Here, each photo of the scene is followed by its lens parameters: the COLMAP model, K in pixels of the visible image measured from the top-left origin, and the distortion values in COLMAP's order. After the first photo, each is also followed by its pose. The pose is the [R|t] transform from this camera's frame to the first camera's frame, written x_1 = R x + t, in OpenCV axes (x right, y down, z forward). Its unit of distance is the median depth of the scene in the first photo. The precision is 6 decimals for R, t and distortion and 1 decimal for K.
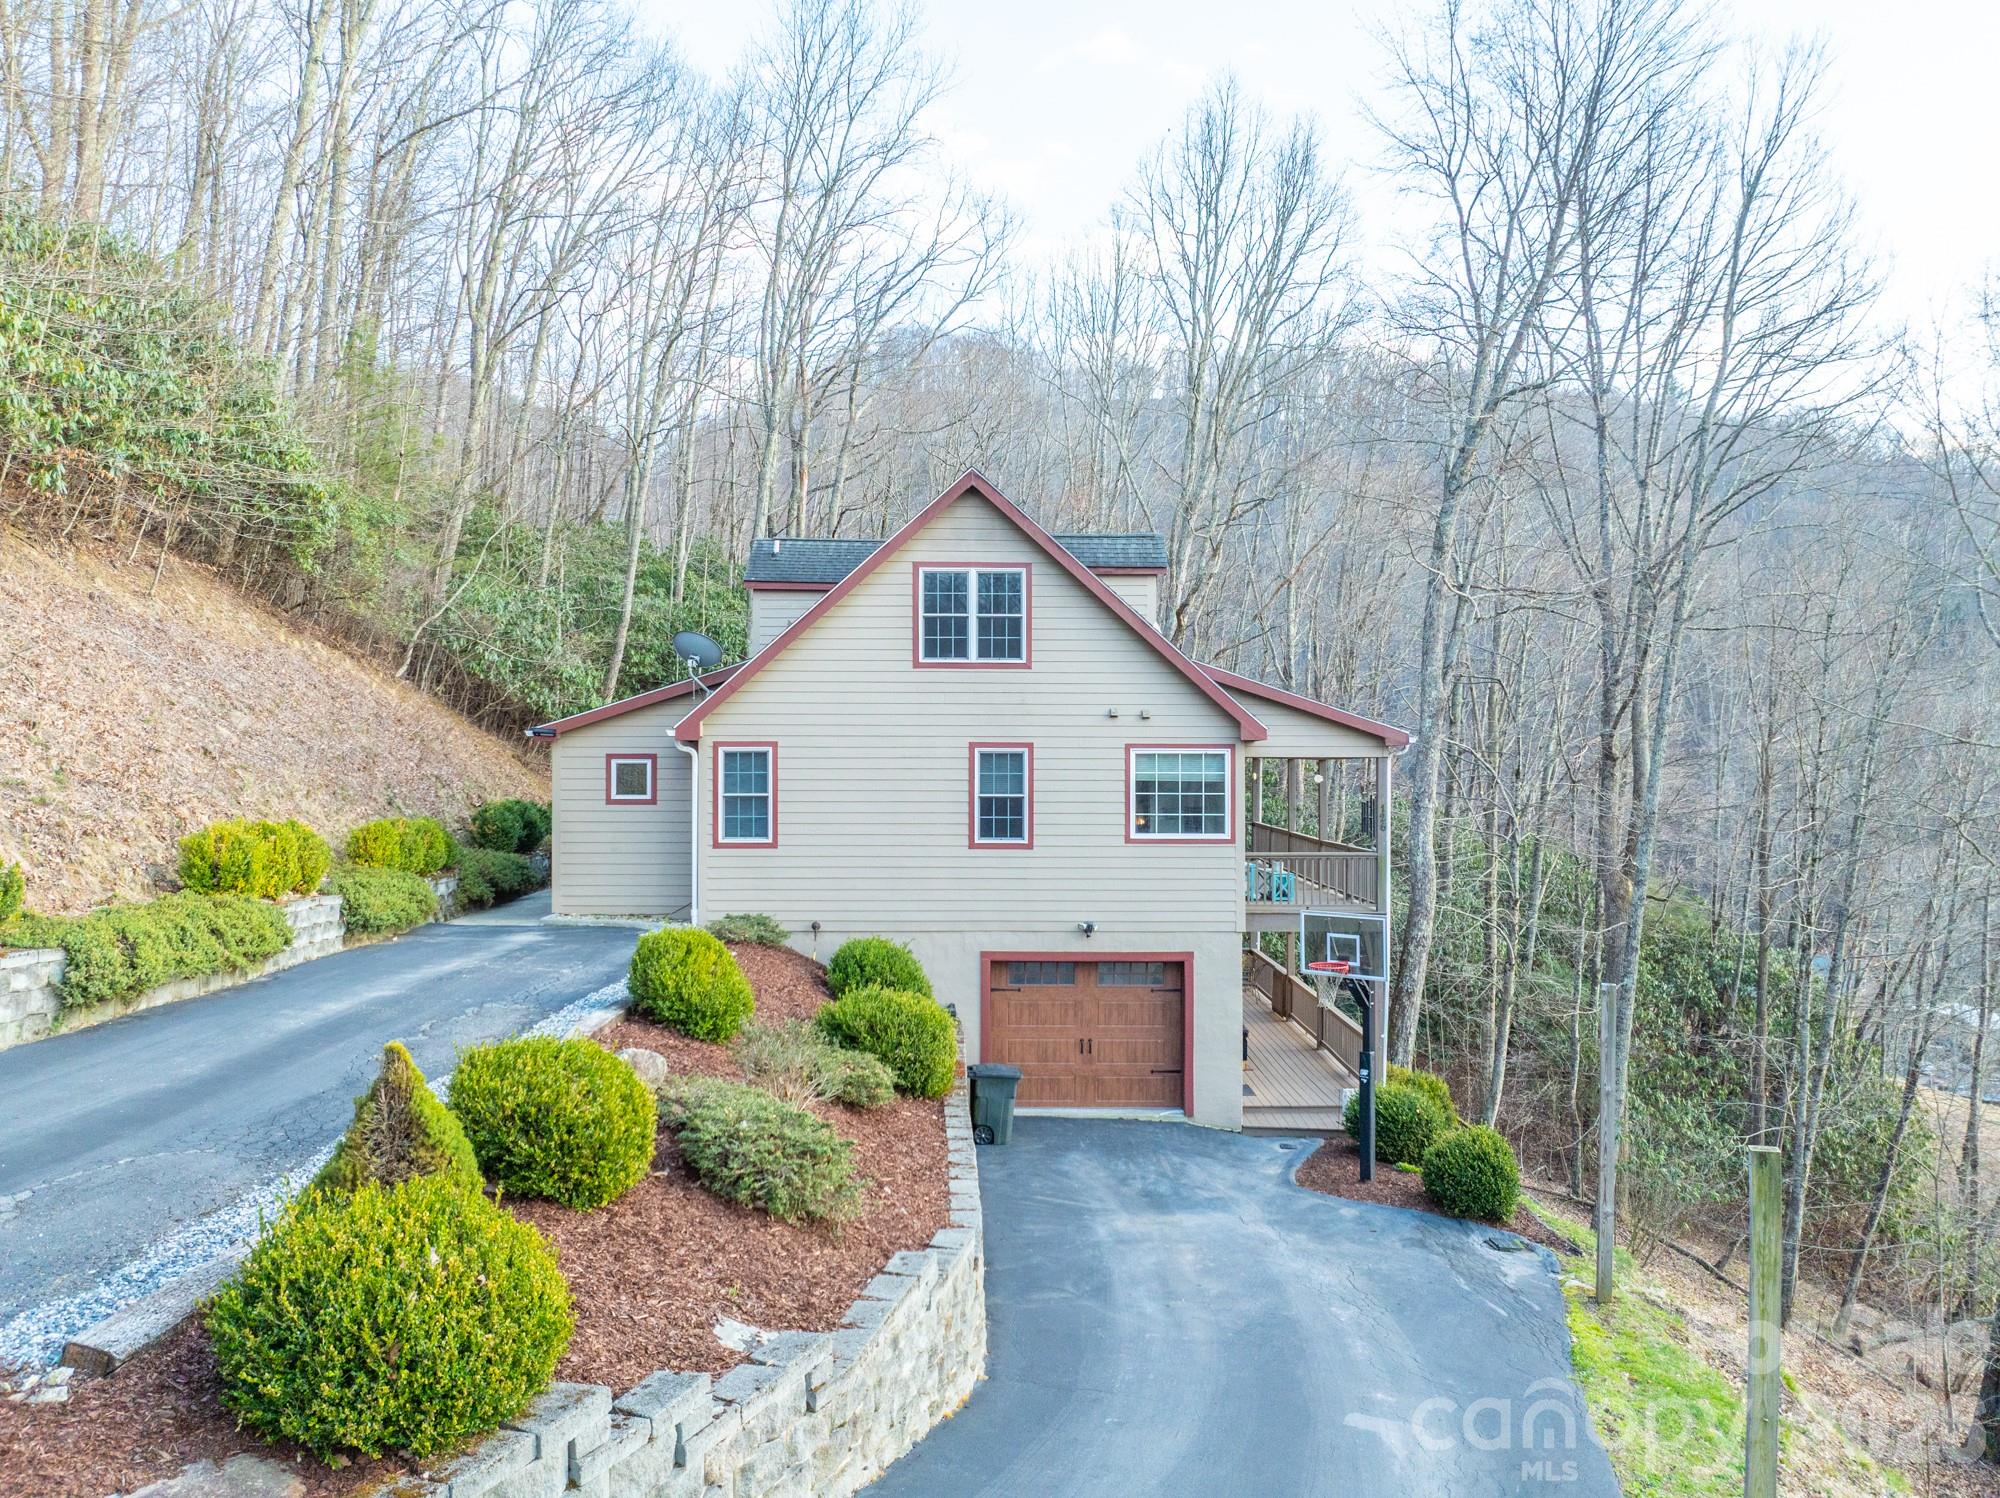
lens RADIAL K [[1454.8, 0, 1005.5], [0, 1454.8, 716.3], [0, 0, 1]] dist [-0.005198, -0.003235]
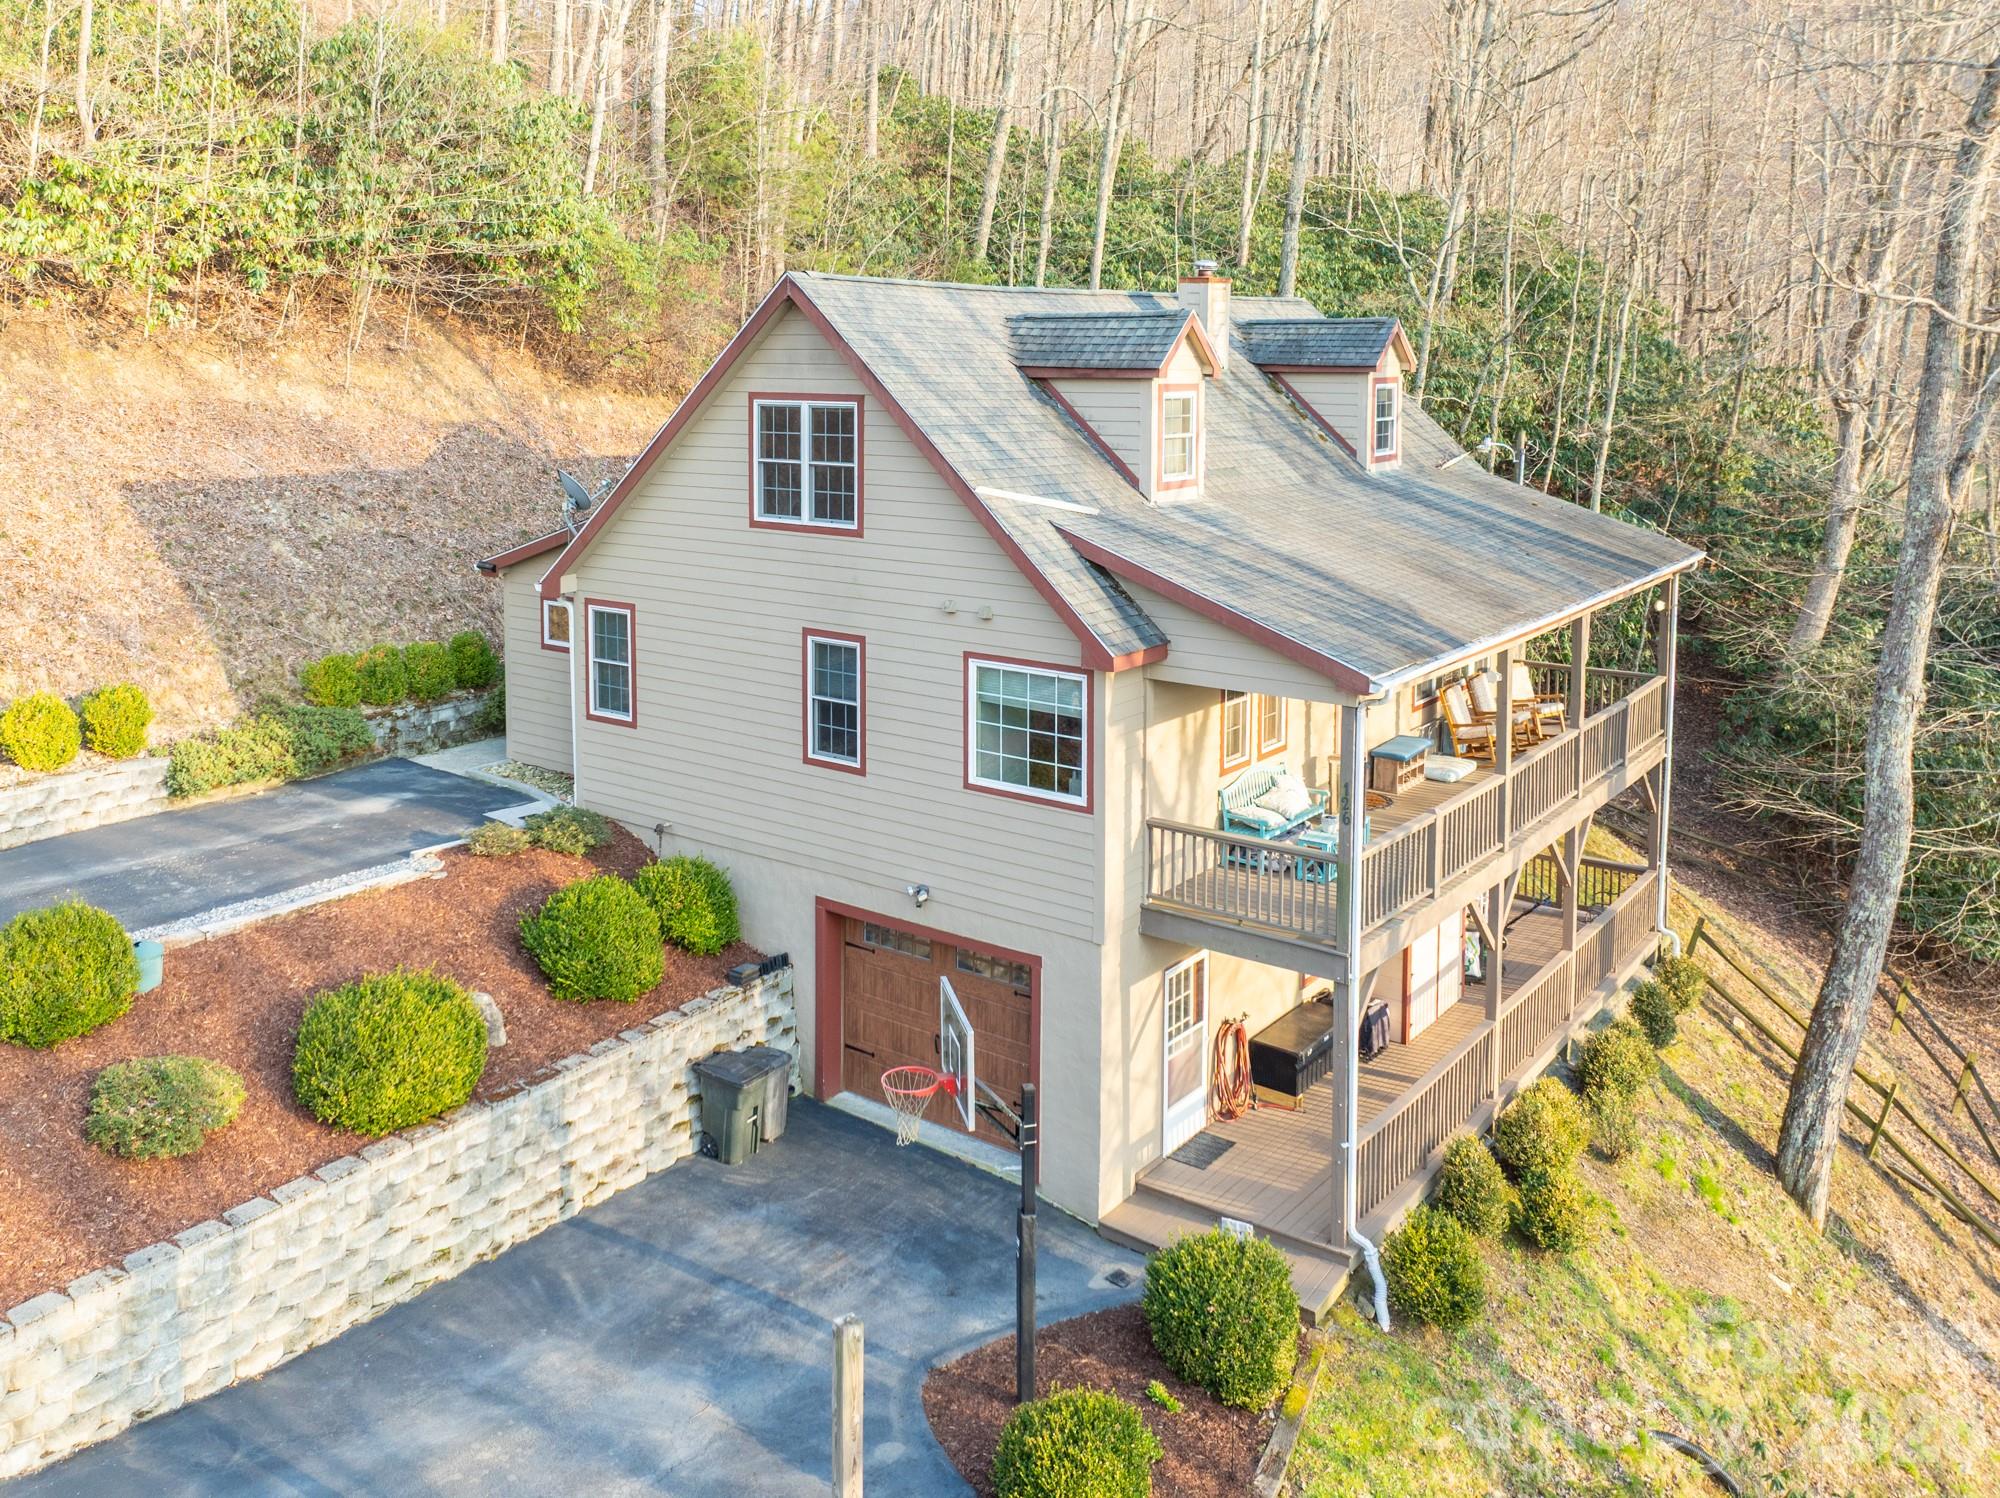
lens RADIAL K [[1686.0, 0, 967.8], [0, 1686.0, 428.5], [0, 0, 1]] dist [-0.011928, -0.007136]
pose [[0.787041, 0.028071, -0.616261, 0.592609], [0.017292, 0.997568, 0.067524, -0.146316], [0.616658, -0.063801, 0.784642, 0.357243]]
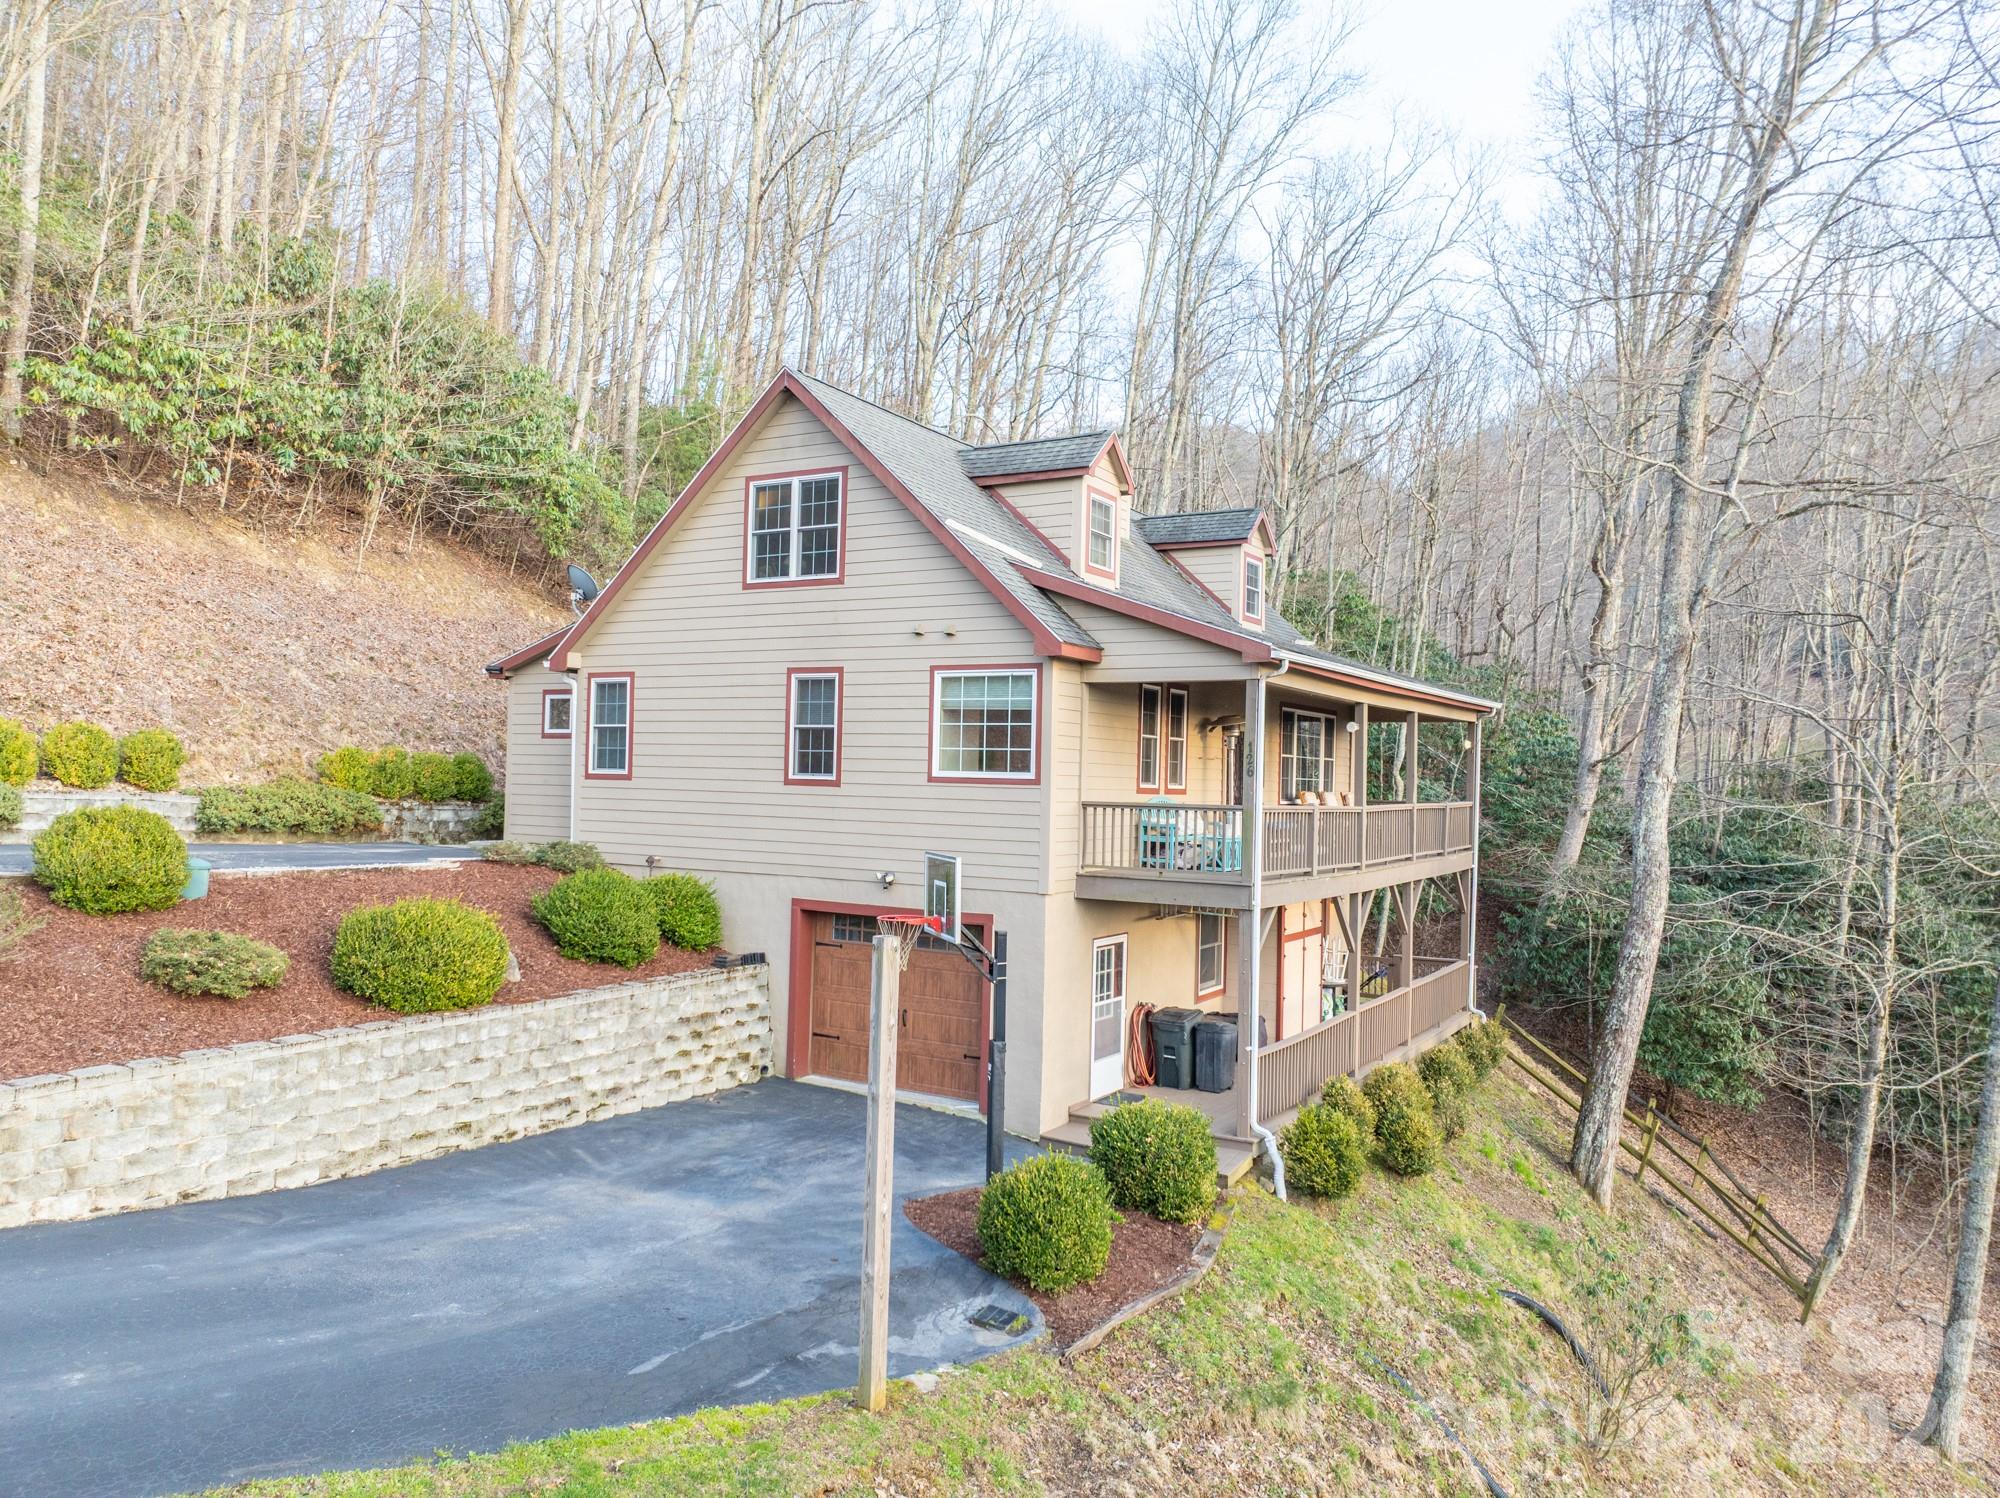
lens RADIAL K [[1419.7, 0, 1042.1], [0, 1419.7, 721.7], [0, 0, 1]] dist [-0.011248, -0.003391]
pose [[0.860561, -0.003547, -0.509335, 0.563328], [-0.006042, 0.999834, -0.017171, 0.065659], [0.509312, 0.017854, 0.860397, 0.317528]]
